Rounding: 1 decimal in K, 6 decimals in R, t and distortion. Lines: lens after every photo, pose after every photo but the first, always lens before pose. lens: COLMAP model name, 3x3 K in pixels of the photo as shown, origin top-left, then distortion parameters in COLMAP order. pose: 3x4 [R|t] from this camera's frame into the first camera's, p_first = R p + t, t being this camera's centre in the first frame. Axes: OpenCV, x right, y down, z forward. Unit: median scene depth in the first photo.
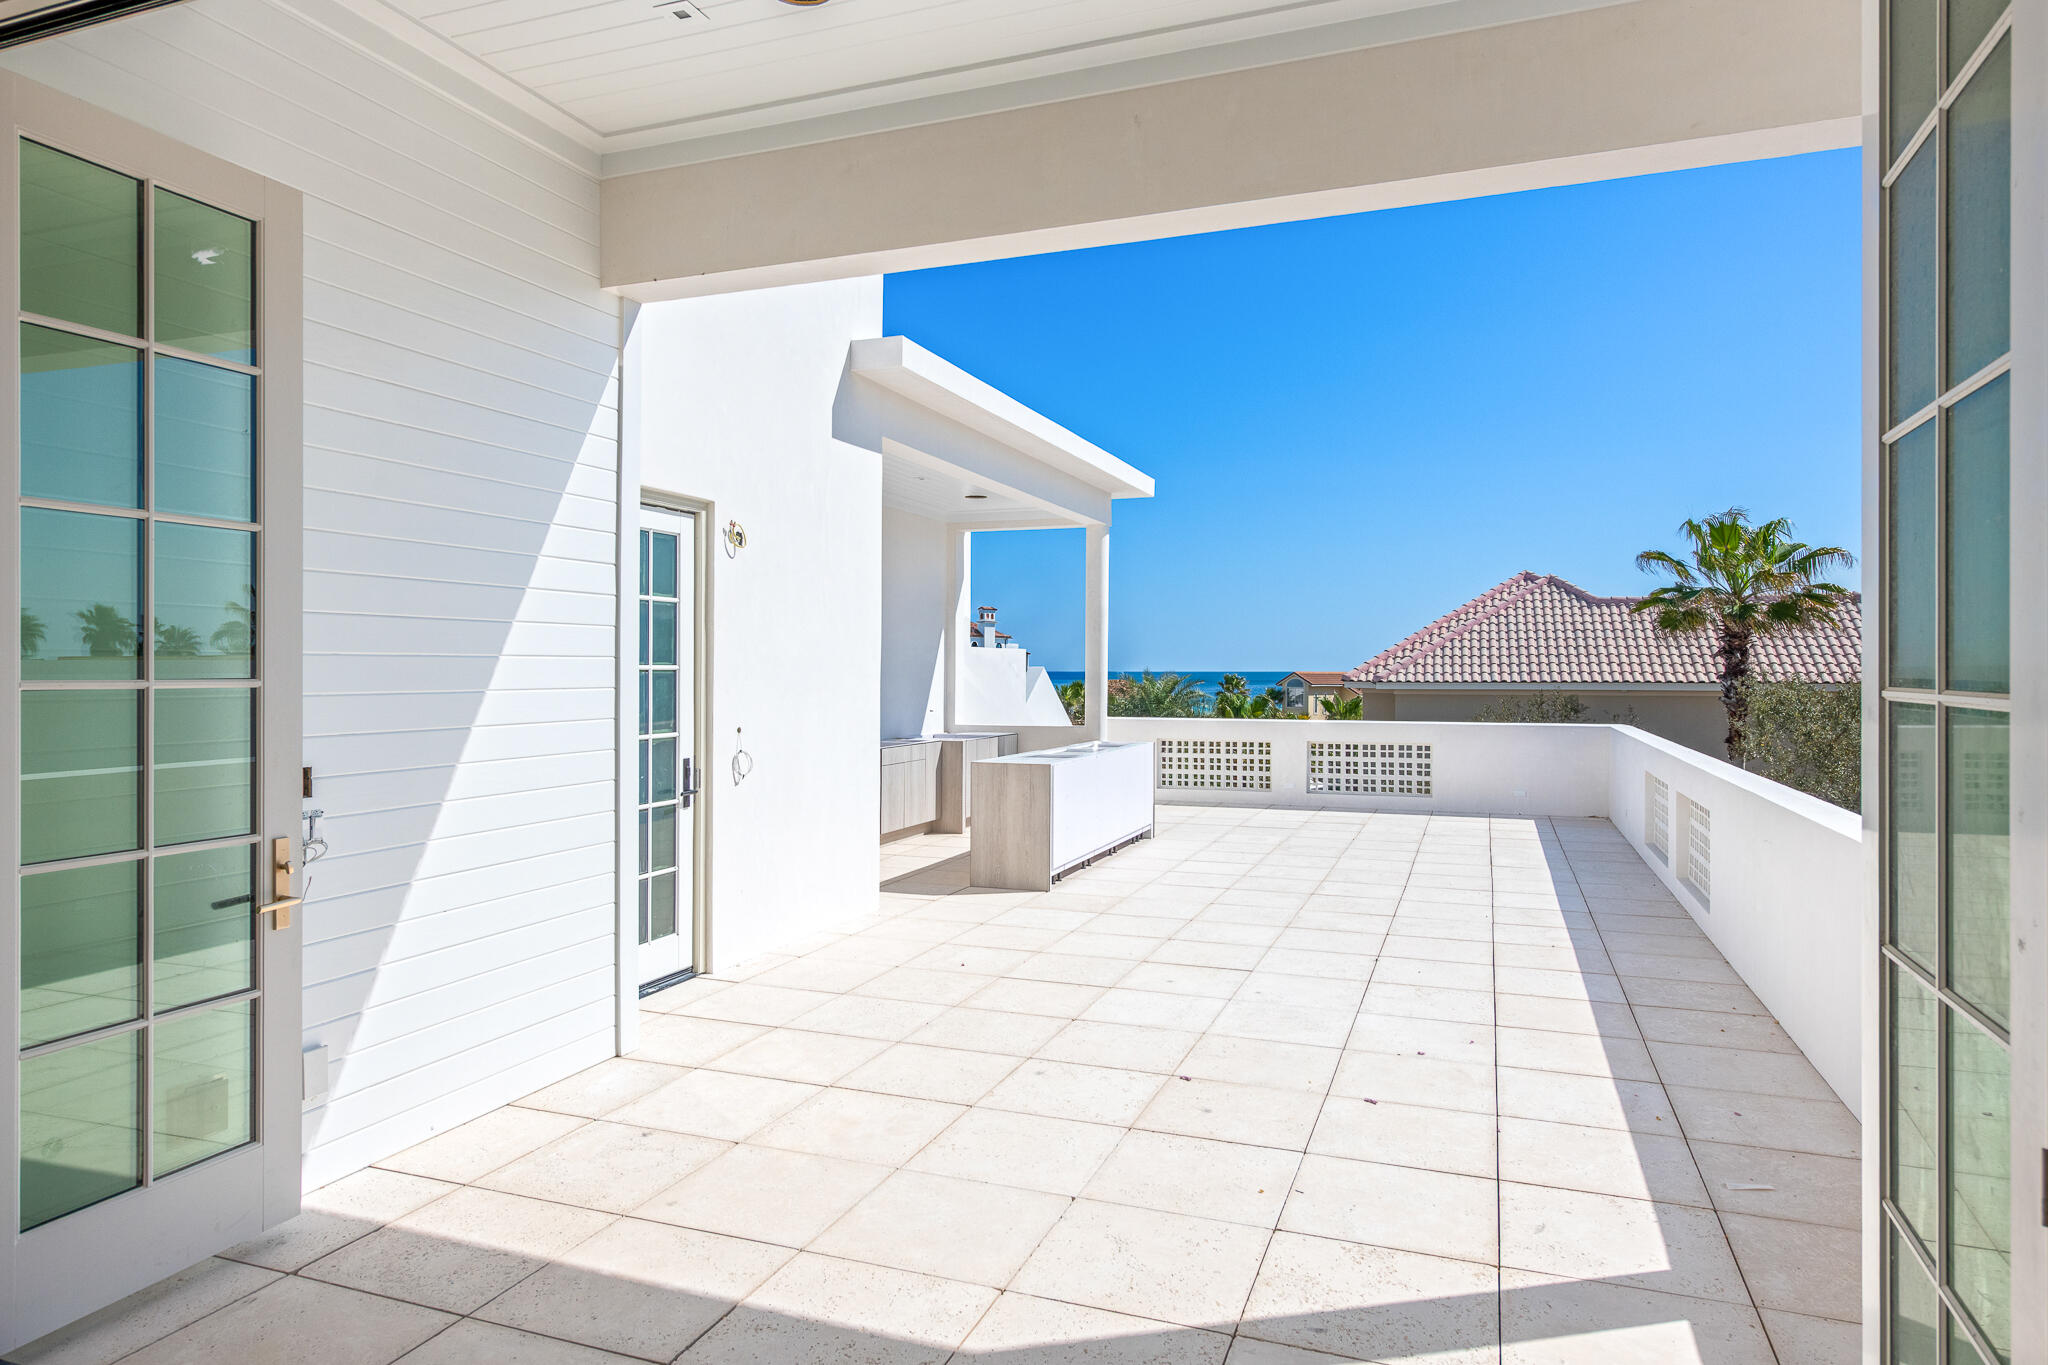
lens RADIAL K [[1251.4, 0, 1023.0], [0, 1251.4, 694.3], [0, 0, 1]] dist [0.021198, 0.000209]
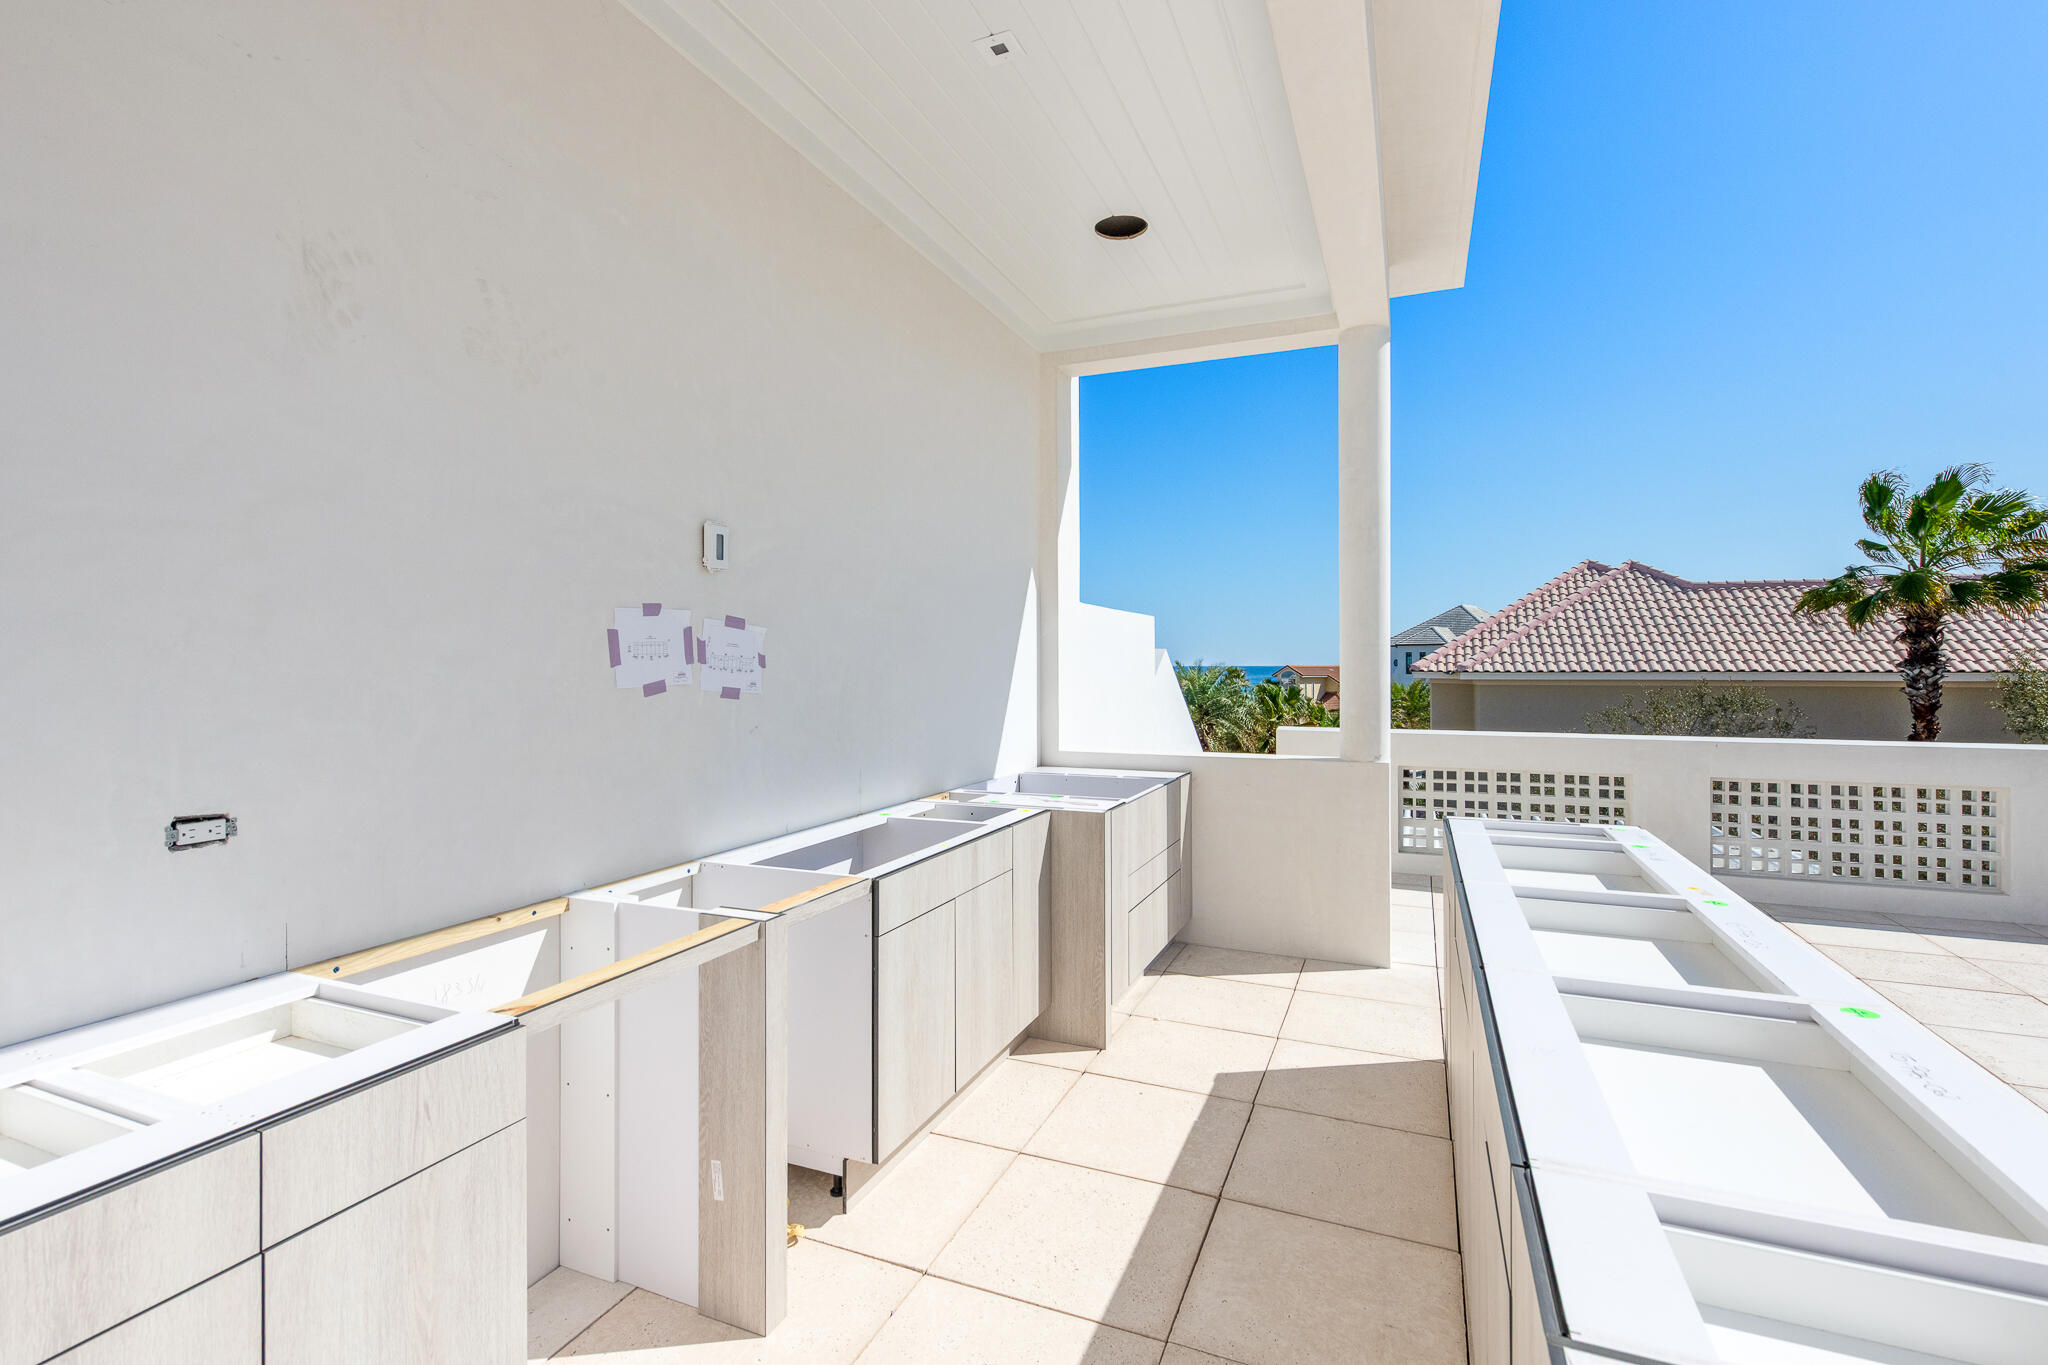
lens RADIAL K [[937.1, 0, 1005.3], [0, 937.1, 664.8], [0, 0, 1]] dist [0.001973, -0.000091]
pose [[0.998738, -0.002002, -0.050179, -0.052264], [0.000987, 0.999795, -0.020232, -0.002711], [0.050209, 0.020157, 0.998535, 0.568063]]
